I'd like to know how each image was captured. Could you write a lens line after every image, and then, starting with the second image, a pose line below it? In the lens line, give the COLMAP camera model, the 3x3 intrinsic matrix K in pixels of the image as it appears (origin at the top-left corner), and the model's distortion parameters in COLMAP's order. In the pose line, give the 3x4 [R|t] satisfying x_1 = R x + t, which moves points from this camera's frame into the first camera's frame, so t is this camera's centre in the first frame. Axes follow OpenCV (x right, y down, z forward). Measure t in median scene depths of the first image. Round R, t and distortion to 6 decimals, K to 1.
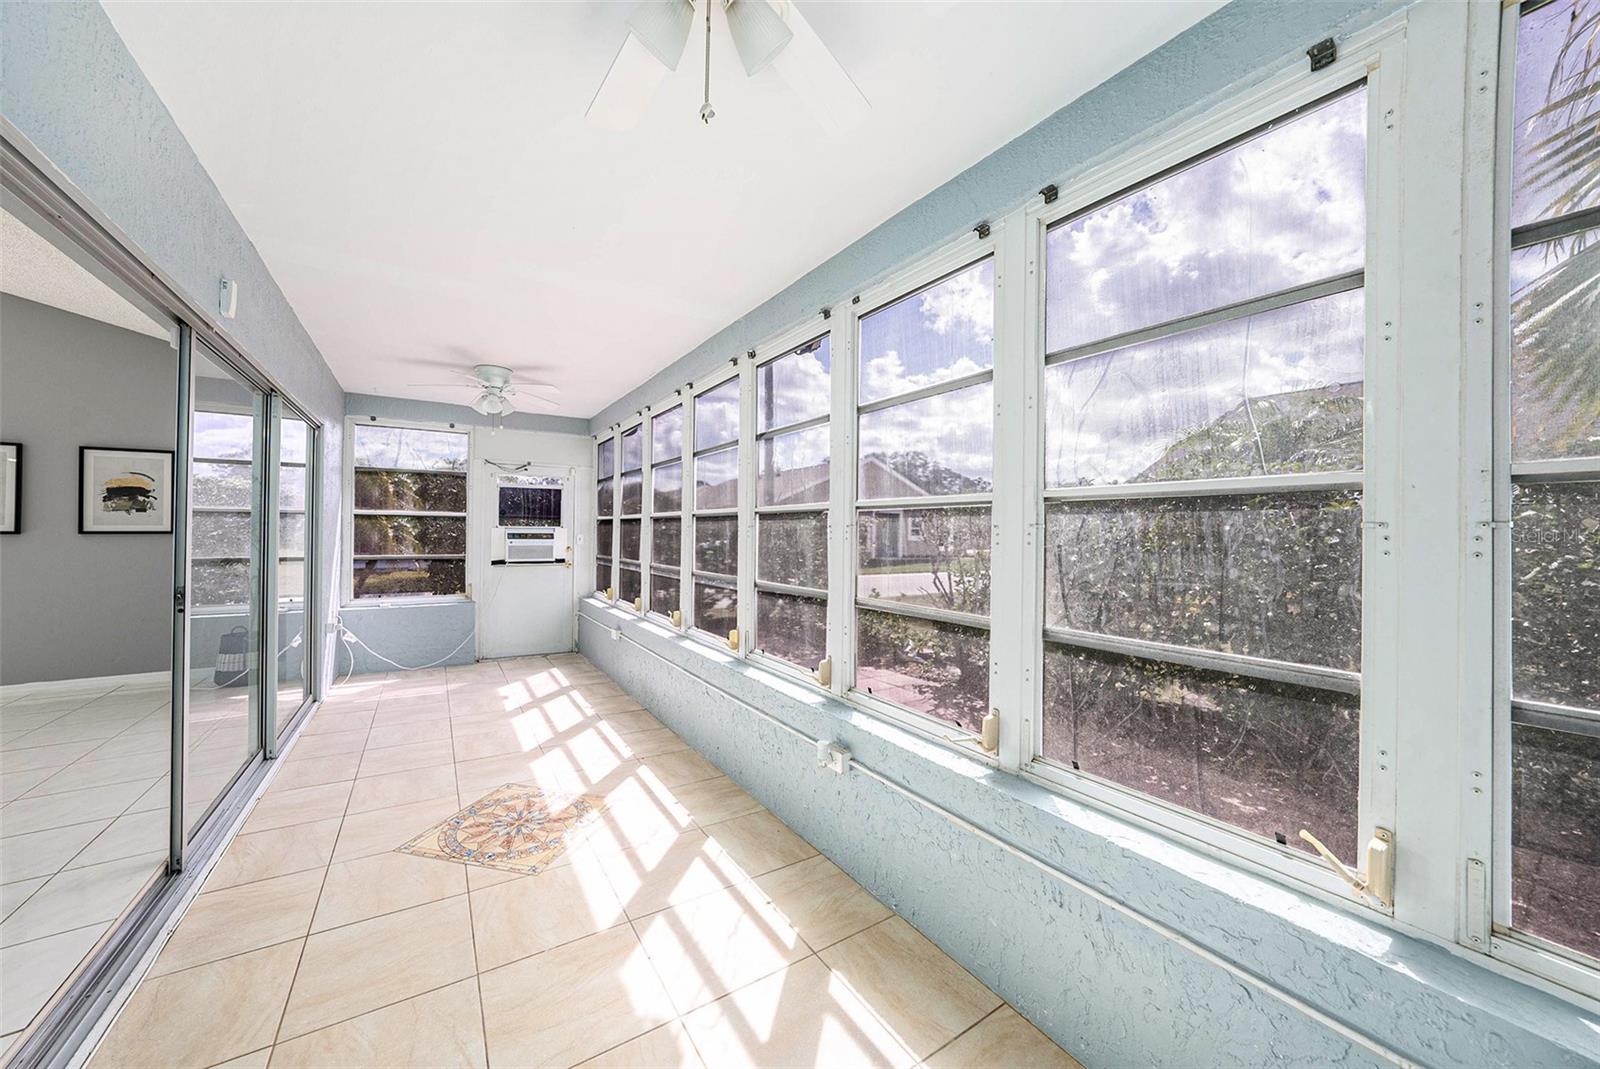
lens RADIAL K [[550.1, 0, 800.0], [0, 550.1, 534.5], [0, 0, 1]] dist [0.000145, 0.000119]
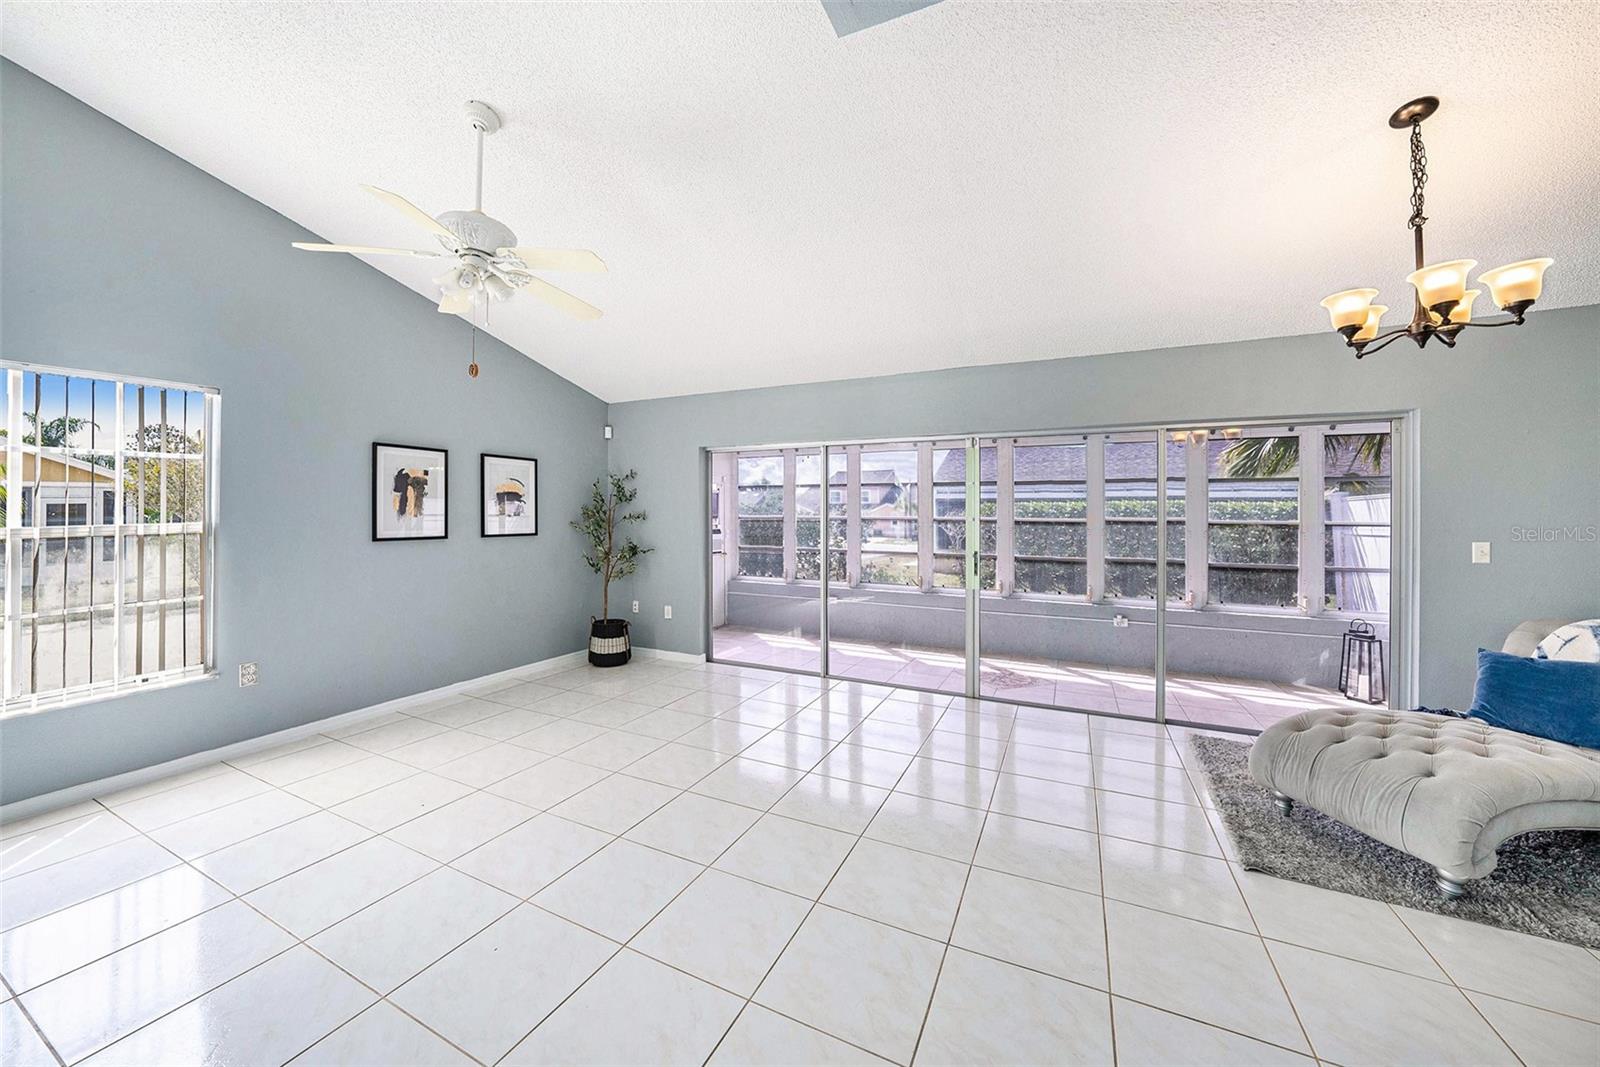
lens RADIAL K [[580.7, 0, 799.8], [0, 580.7, 517.9], [0, 0, 1]] dist [0.000425, 0.000264]
pose [[0.846689, -0.000891, 0.532088, -1.408037], [-0.001564, 0.999990, 0.004164, -0.044129], [-0.532086, -0.004358, 0.846679, -0.255336]]
